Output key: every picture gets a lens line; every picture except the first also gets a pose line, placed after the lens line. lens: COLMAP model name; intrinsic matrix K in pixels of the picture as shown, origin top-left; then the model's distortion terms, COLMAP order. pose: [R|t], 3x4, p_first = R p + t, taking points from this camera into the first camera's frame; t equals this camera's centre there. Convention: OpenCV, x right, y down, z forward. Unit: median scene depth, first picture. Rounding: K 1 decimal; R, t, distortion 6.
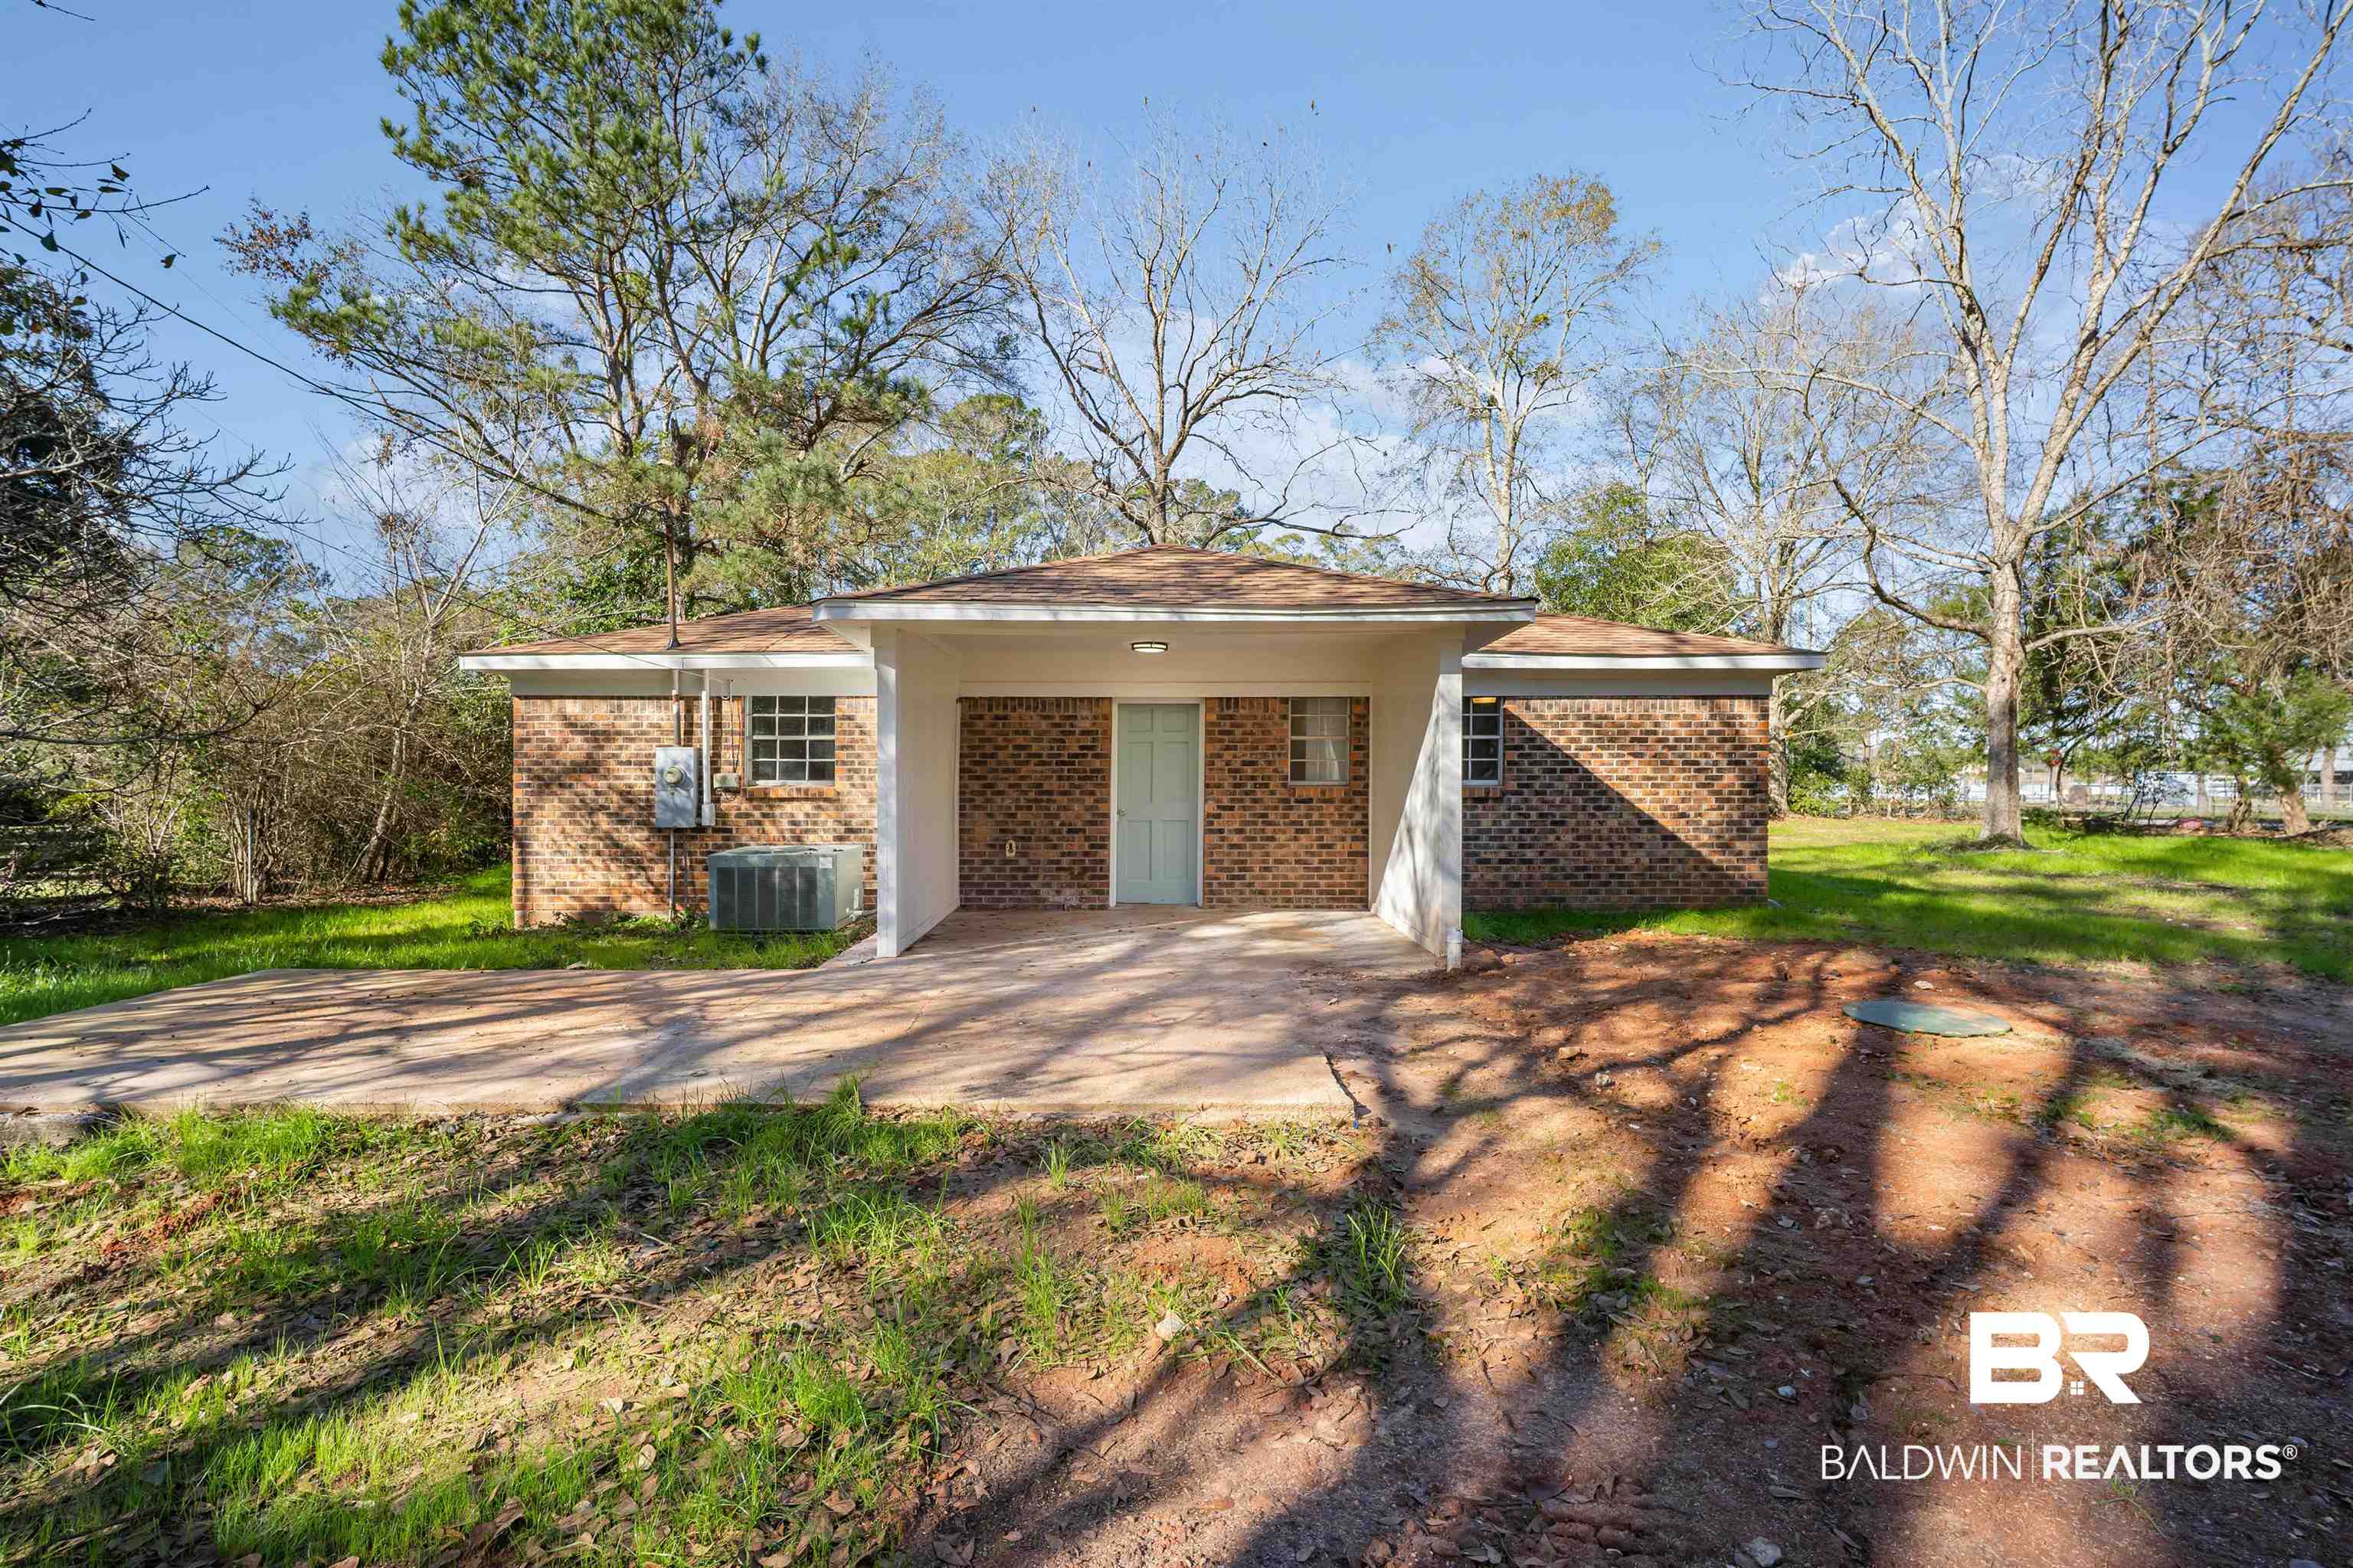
lens RADIAL K [[1040.7, 0, 1191.0], [0, 1040.7, 783.2], [0, 0, 1]] dist [-0.016318, -0.000626]
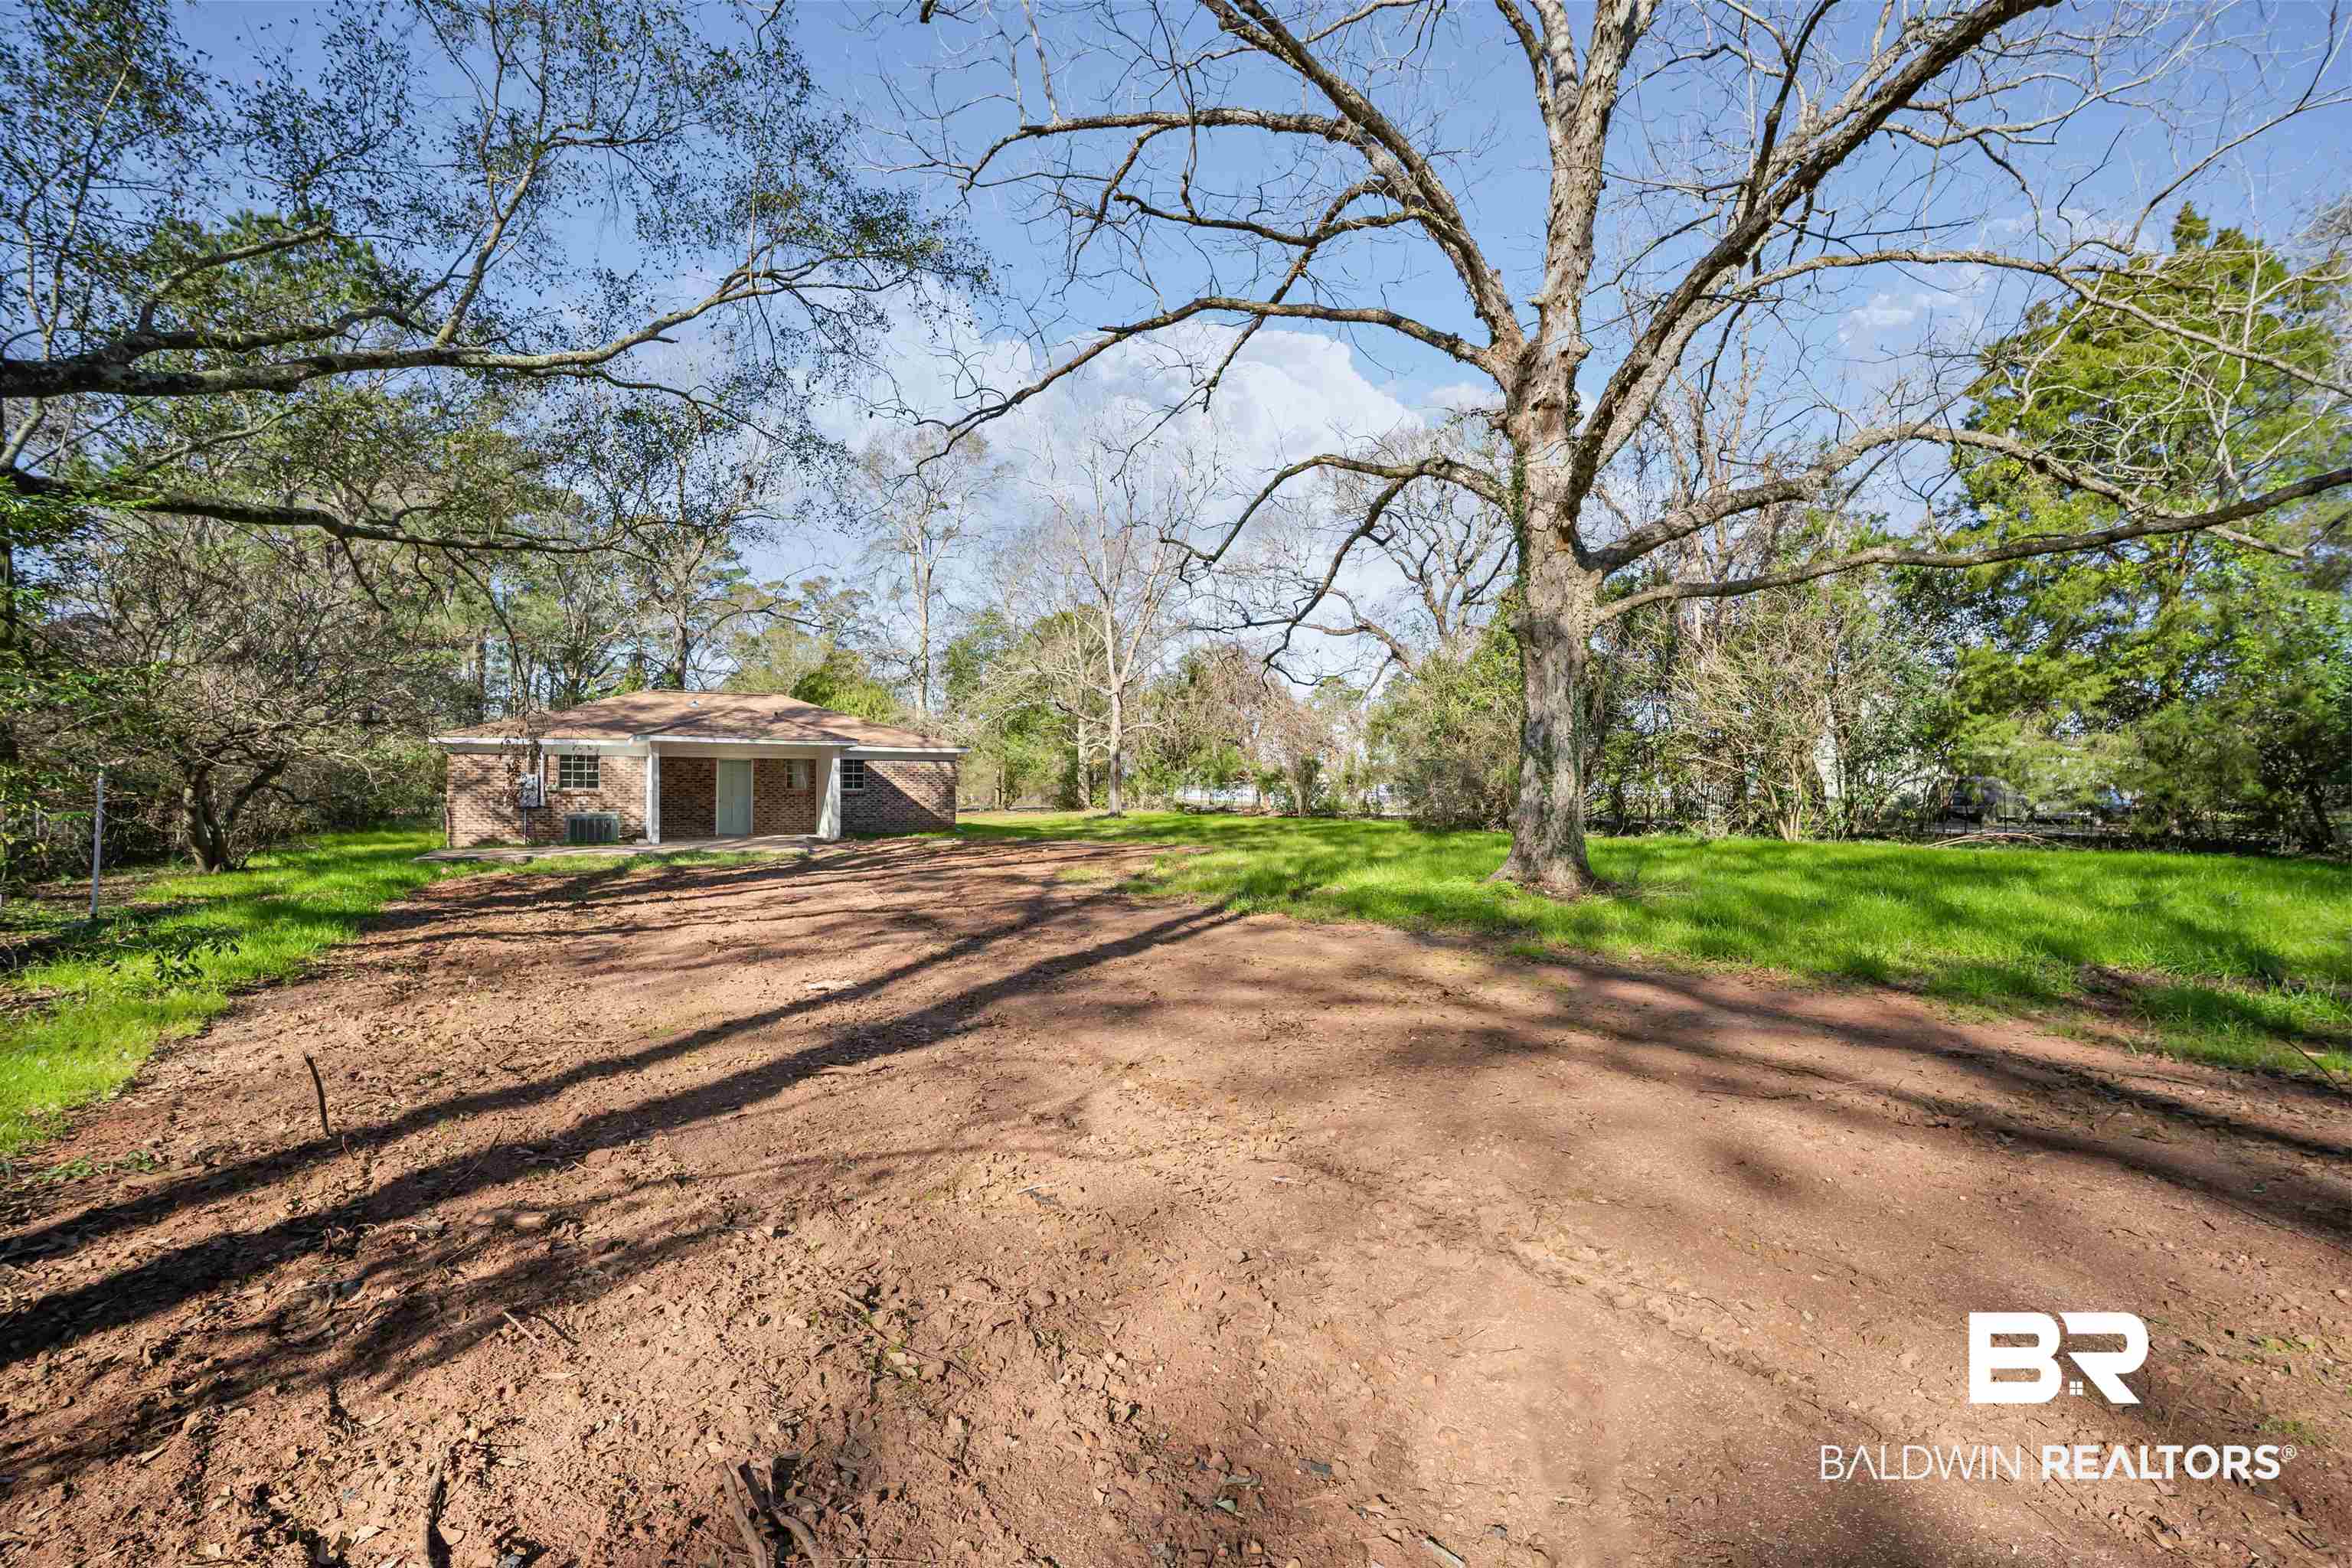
lens RADIAL K [[1040.2, 0, 1190.5], [0, 1040.2, 783.2], [0, 0, 1]] dist [-0.016318, -0.000626]
pose [[0.888875, 0.004564, 0.458127, -0.214946], [-0.004606, 0.999989, -0.001025, -0.018126], [-0.458127, -0.001199, 0.888886, -1.968355]]
